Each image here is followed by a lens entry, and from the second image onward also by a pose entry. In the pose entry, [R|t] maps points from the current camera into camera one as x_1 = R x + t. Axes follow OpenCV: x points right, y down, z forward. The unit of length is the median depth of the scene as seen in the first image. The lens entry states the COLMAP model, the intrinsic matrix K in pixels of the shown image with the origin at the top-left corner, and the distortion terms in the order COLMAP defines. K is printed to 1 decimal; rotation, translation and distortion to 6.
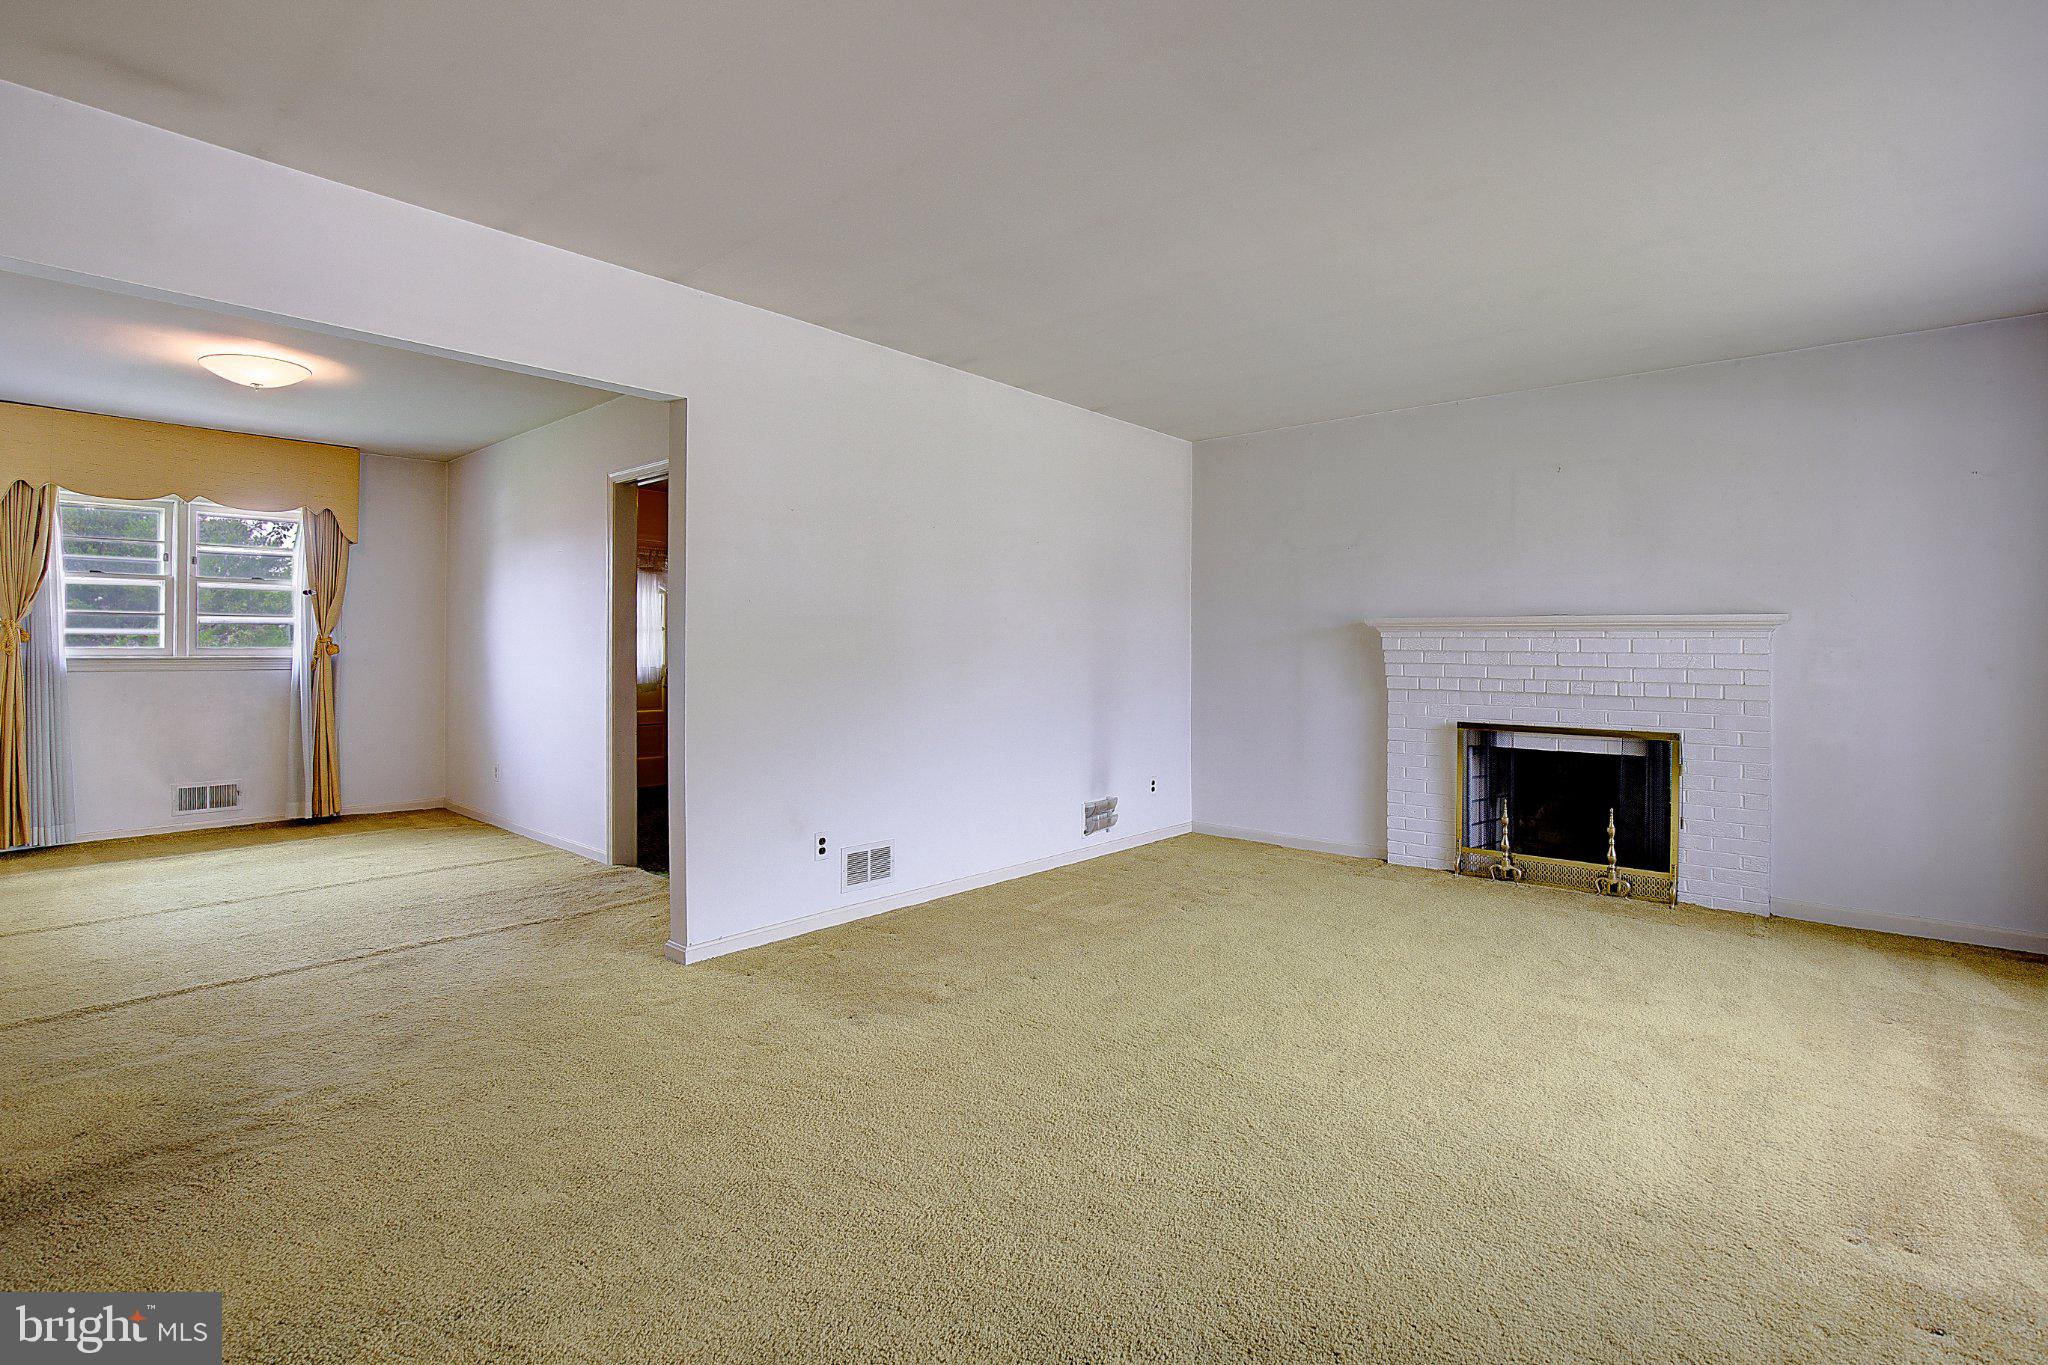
lens RADIAL K [[957.3, 0, 1019.5], [0, 957.3, 640.4], [0, 0, 1]] dist [-0.025936, 0.000277]
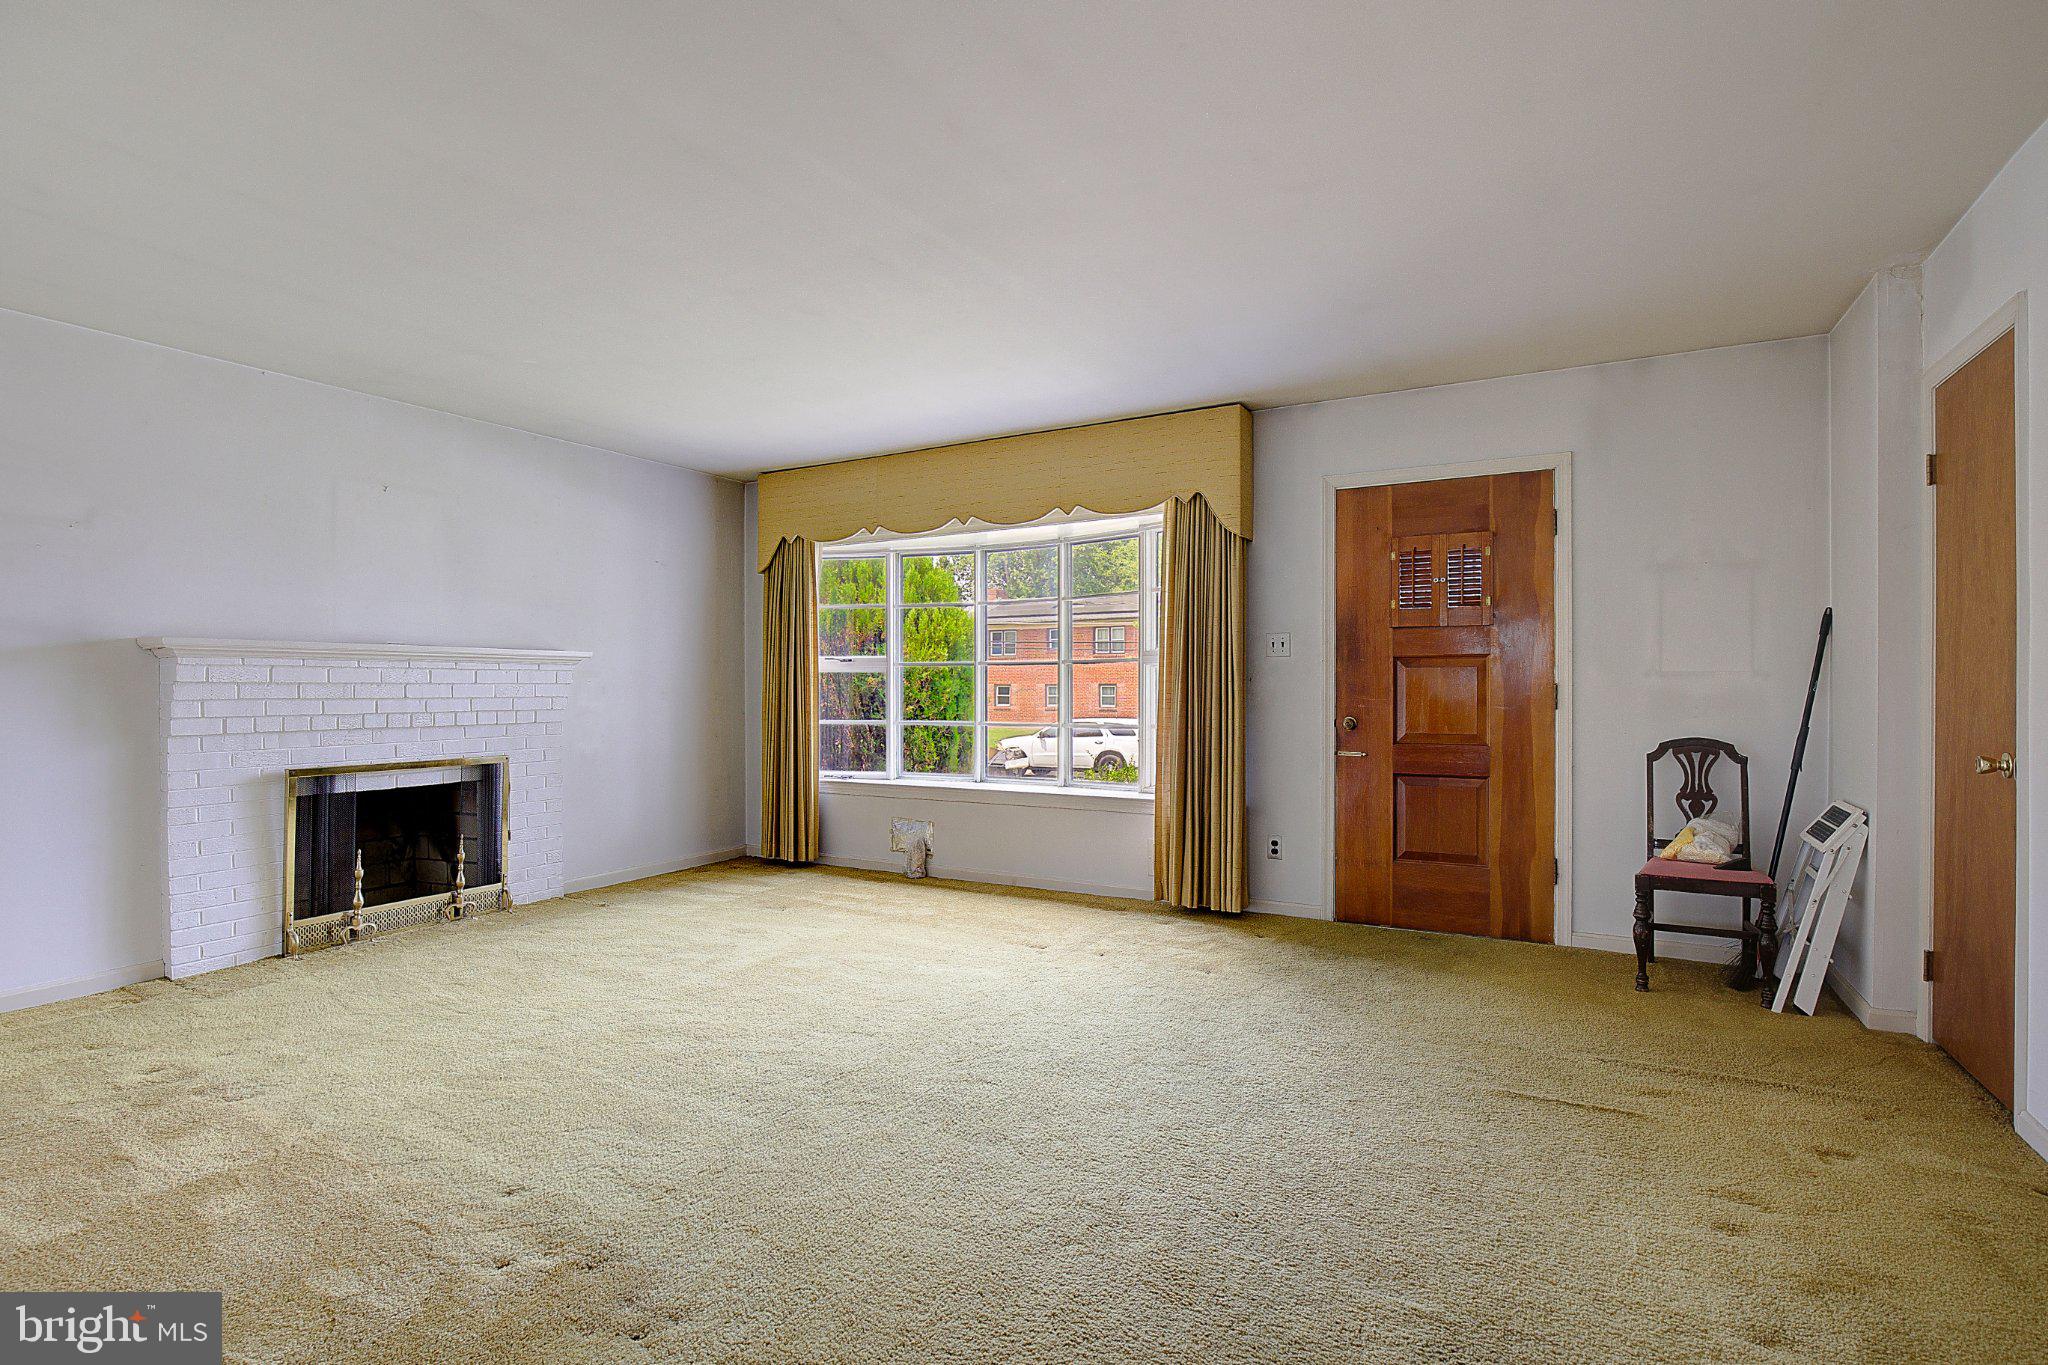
lens RADIAL K [[980.1, 0, 1031.2], [0, 980.1, 677.6], [0, 0, 1]] dist [-0.023316, 0.000406]
pose [[-0.223043, -0.000641, 0.974808, -0.513444], [-0.007729, 0.999970, -0.001111, 0.003072], [-0.974778, -0.007782, -0.223042, 0.597865]]
